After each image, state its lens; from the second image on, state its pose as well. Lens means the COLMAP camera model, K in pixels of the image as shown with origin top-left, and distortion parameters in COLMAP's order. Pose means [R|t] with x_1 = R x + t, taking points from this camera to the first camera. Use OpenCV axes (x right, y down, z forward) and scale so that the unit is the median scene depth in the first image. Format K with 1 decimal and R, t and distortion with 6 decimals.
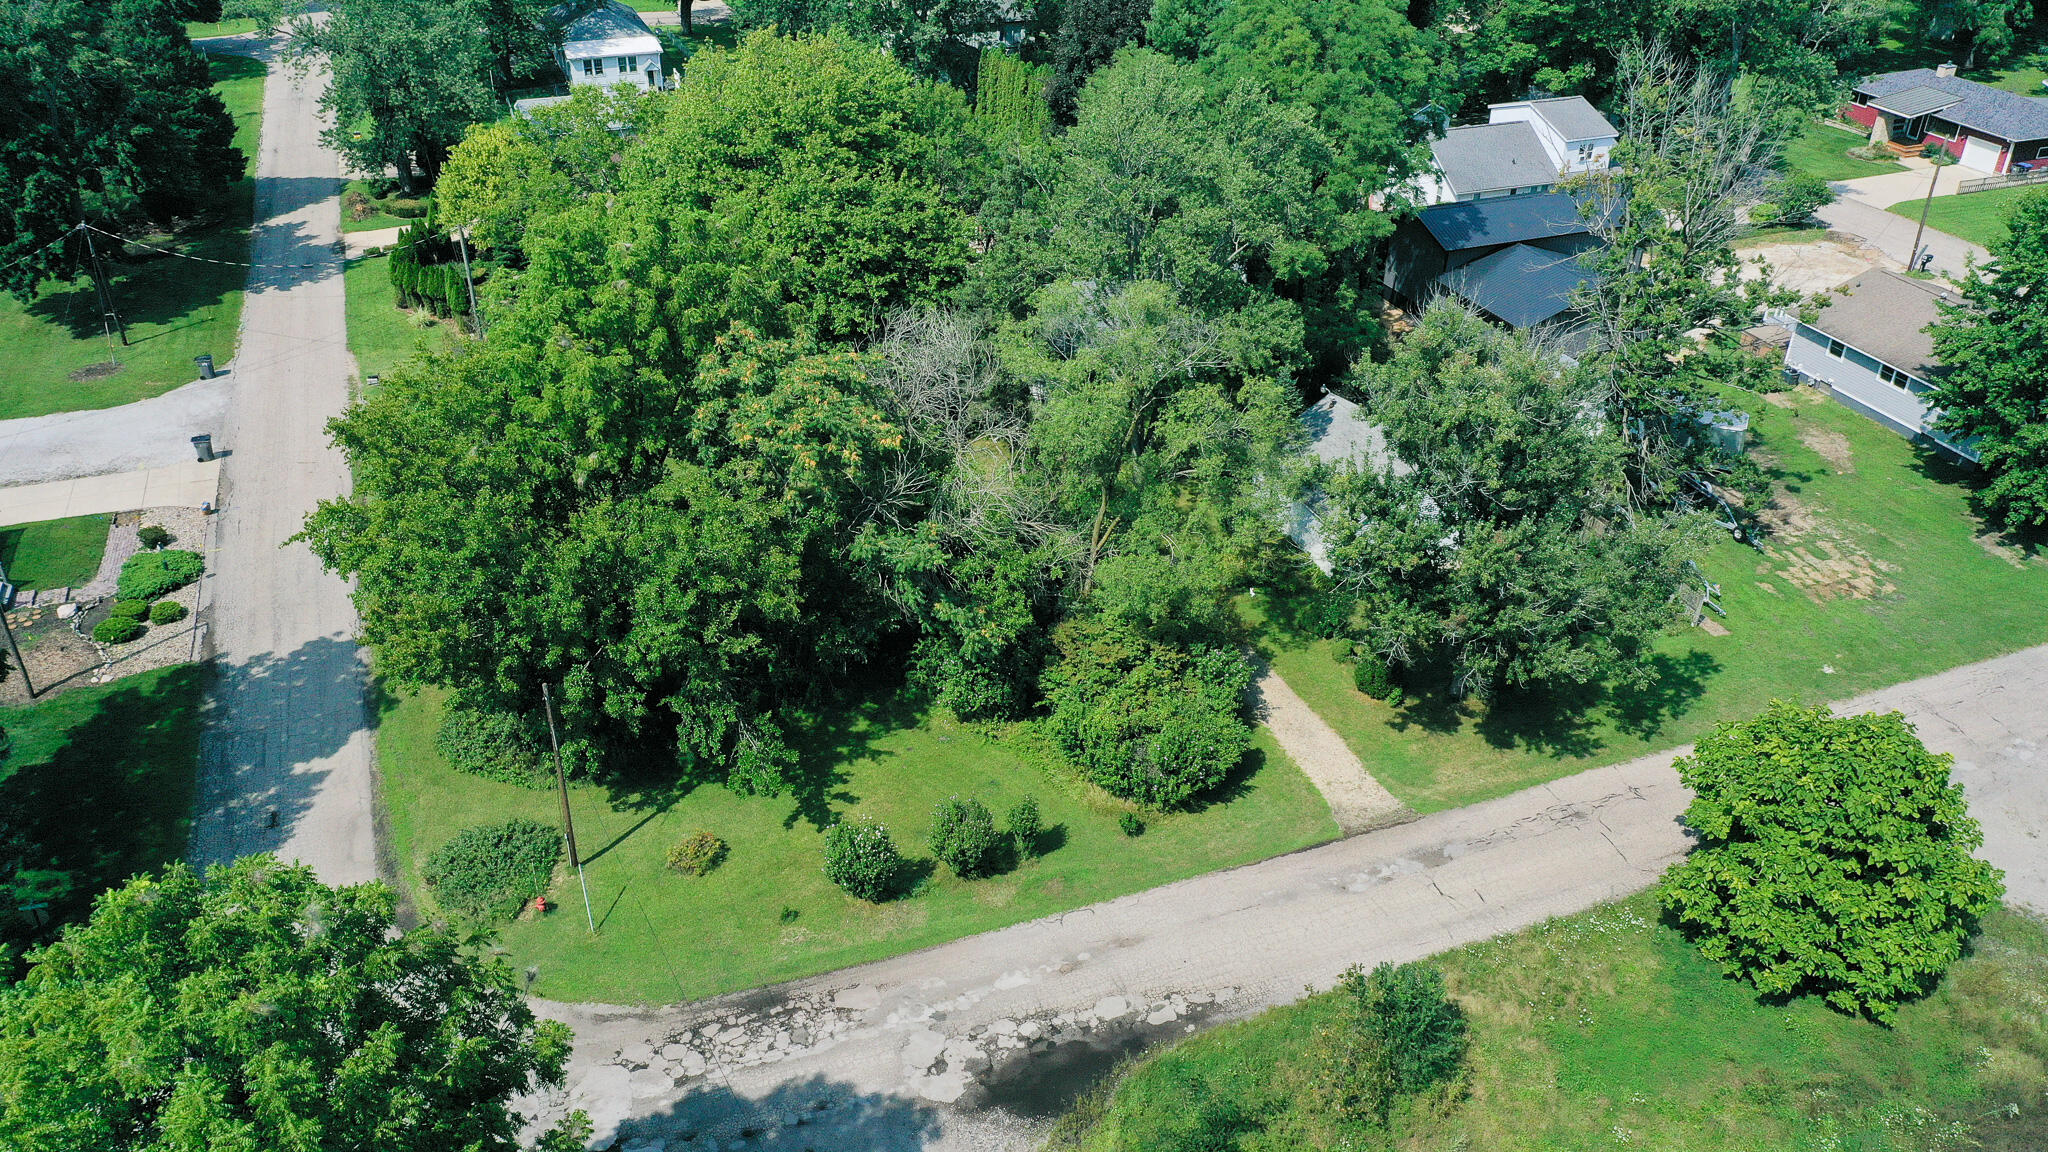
lens RADIAL K [[1521.0, 0, 1024.0], [0, 1521.0, 576.0], [0, 0, 1]] dist [-0.007834, -0.001375]
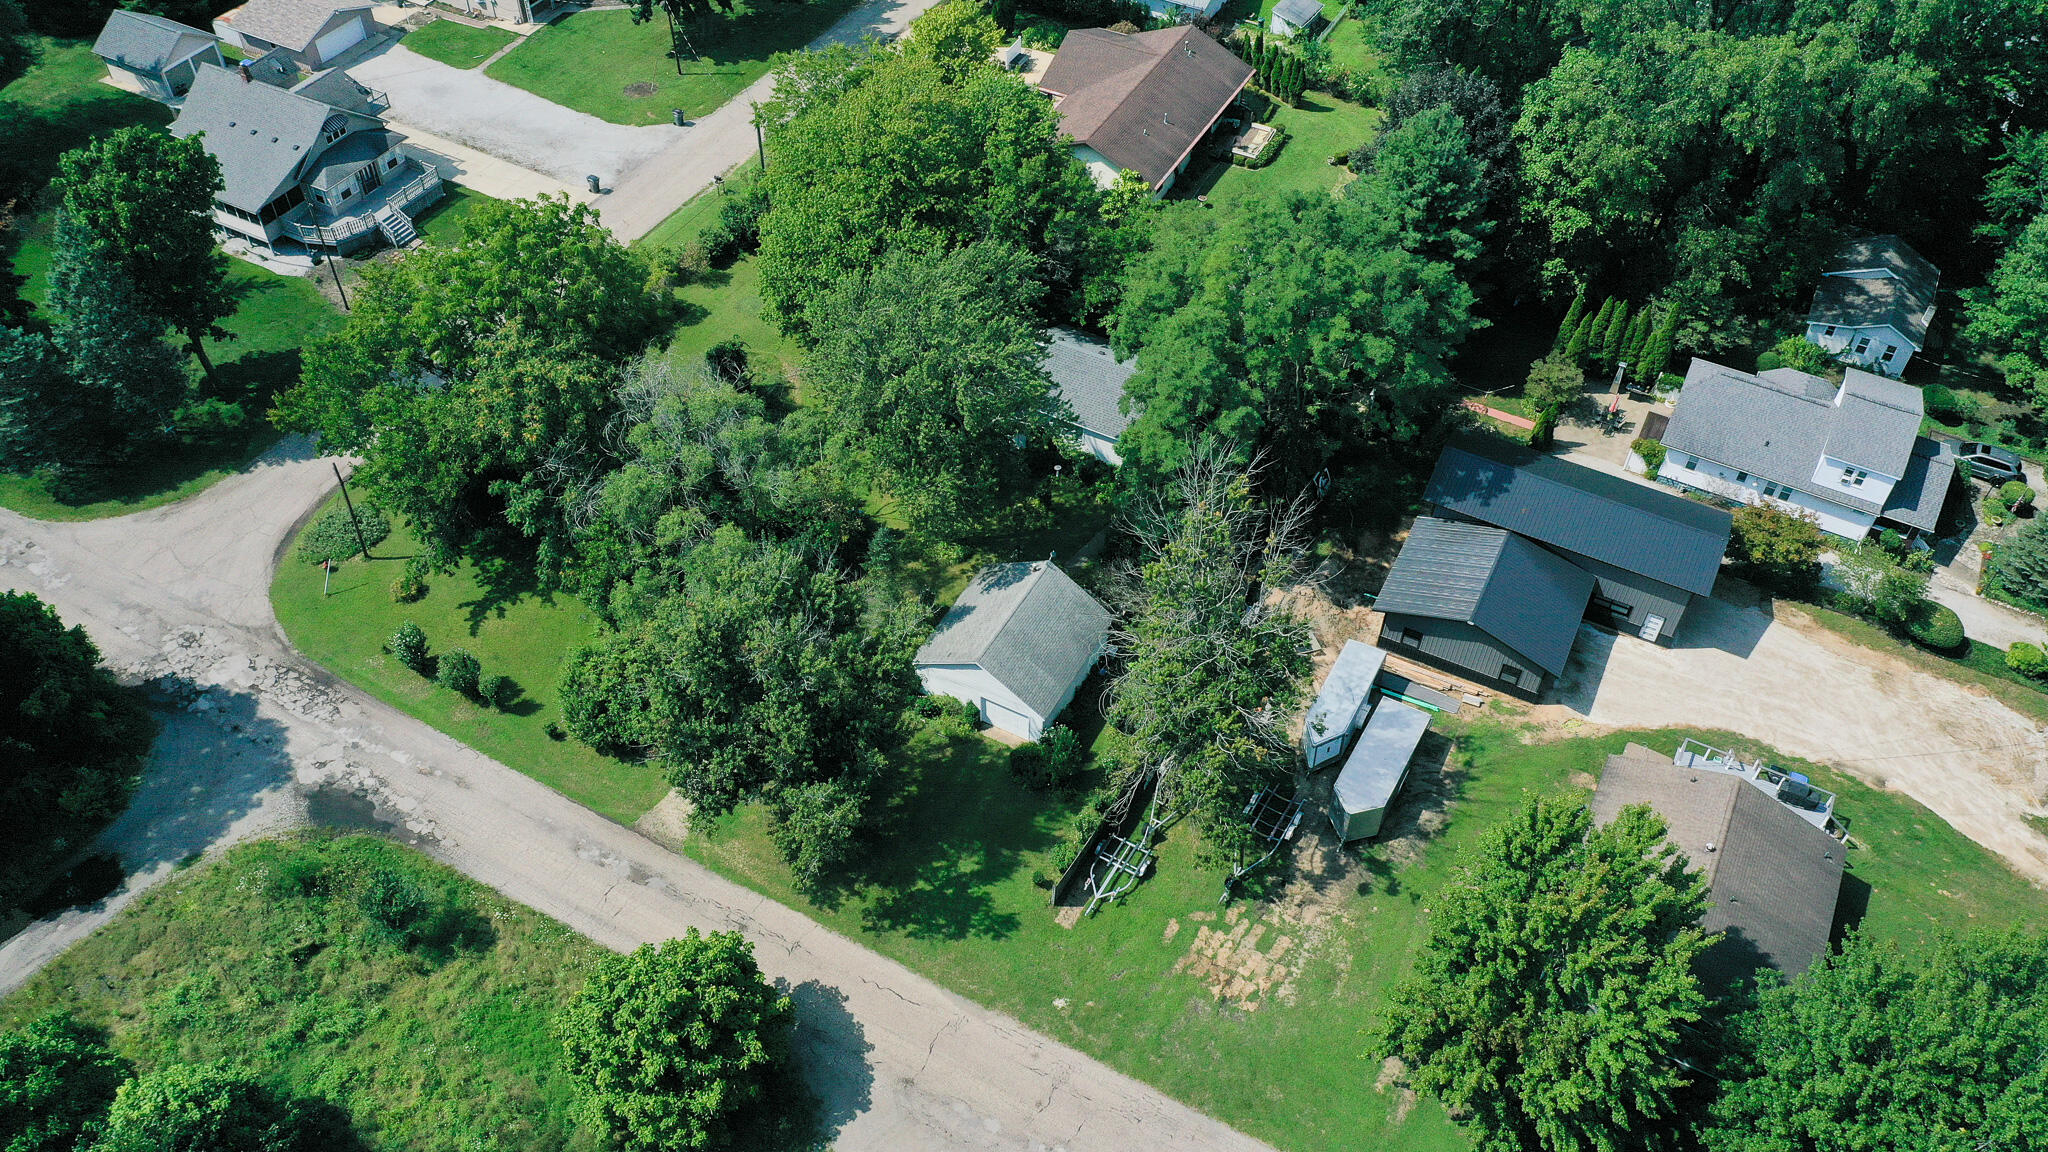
lens RADIAL K [[1521.0, 0, 1024.0], [0, 1521.0, 576.0], [0, 0, 1]] dist [-0.007834, -0.001375]
pose [[0.660986, 0.548469, -0.512132, 0.979187], [-0.411519, 0.835642, 0.363805, -0.649331], [0.627495, -0.029718, 0.778053, 0.109115]]
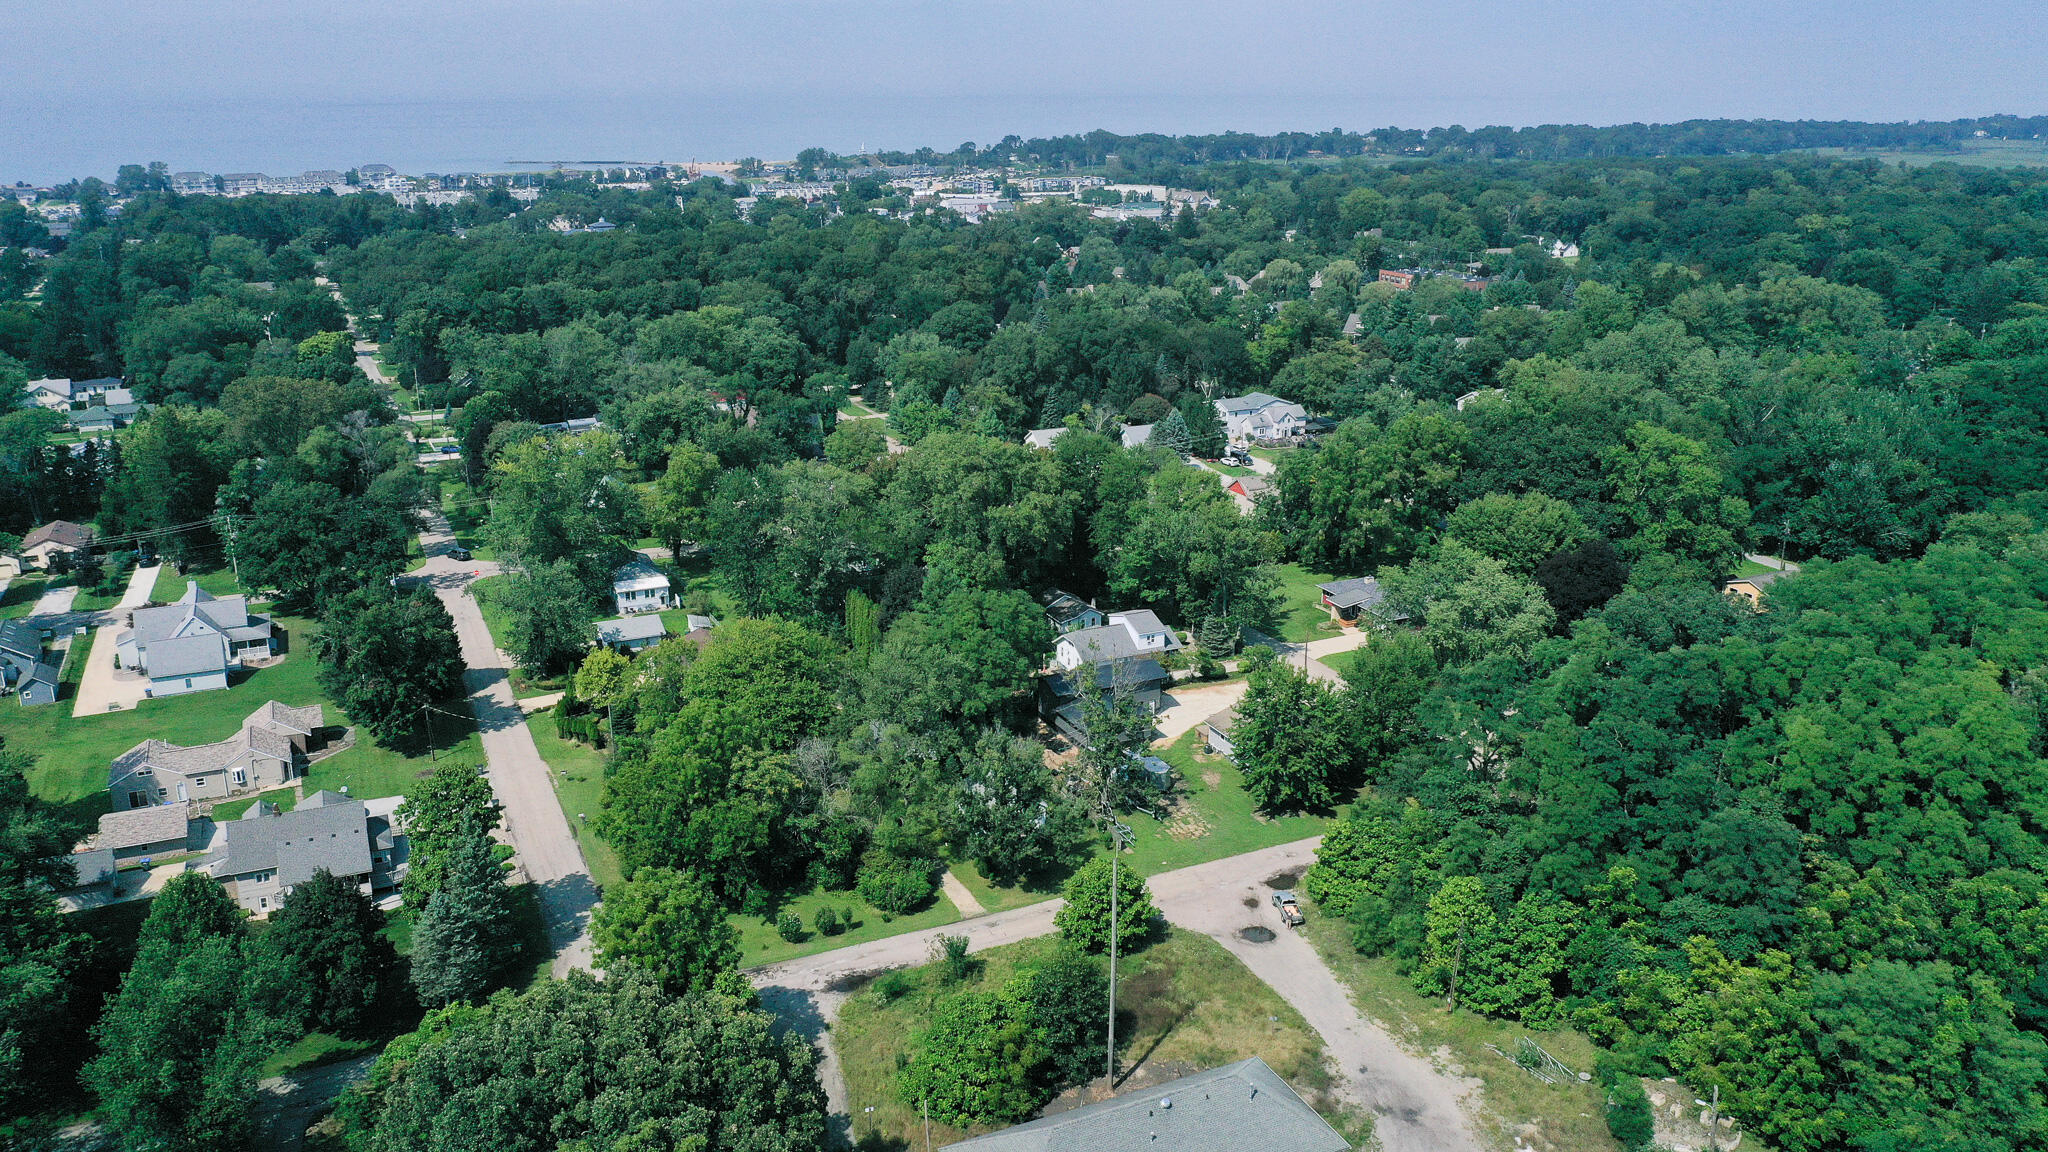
lens RADIAL K [[1521.0, 0, 1024.0], [0, 1521.0, 576.0], [0, 0, 1]] dist [-0.007834, -0.001375]
pose [[0.997783, -0.027230, 0.060725, 0.157016], [0.041515, 0.967832, -0.248149, 0.236288], [-0.052015, 0.250120, 0.966817, -1.725996]]
